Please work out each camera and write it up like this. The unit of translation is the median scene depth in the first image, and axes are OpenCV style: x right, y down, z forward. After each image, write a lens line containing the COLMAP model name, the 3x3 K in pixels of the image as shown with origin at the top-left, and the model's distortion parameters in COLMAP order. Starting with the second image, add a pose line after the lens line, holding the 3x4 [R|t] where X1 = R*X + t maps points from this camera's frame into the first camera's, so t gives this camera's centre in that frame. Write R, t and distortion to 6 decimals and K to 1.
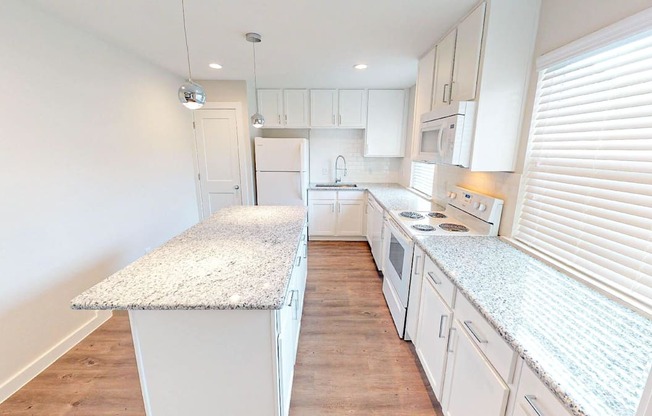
lens RADIAL K [[269.3, 0, 327.2], [0, 269.3, 208.3], [0, 0, 1]] dist [0.001888, -0.000171]
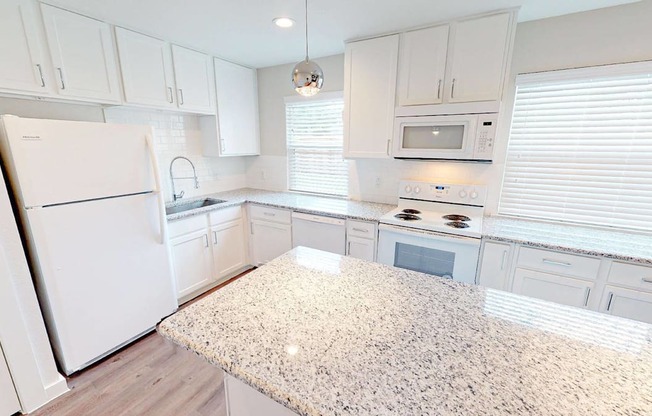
lens RADIAL K [[269.3, 0, 326.6], [0, 269.3, 209.0], [0, 0, 1]] dist [0.001888, -0.000171]
pose [[0.505449, -0.207116, 0.837630, -0.347487], [0.189764, 0.973679, 0.126247, -0.100048], [-0.841731, 0.095140, 0.531449, 0.432442]]
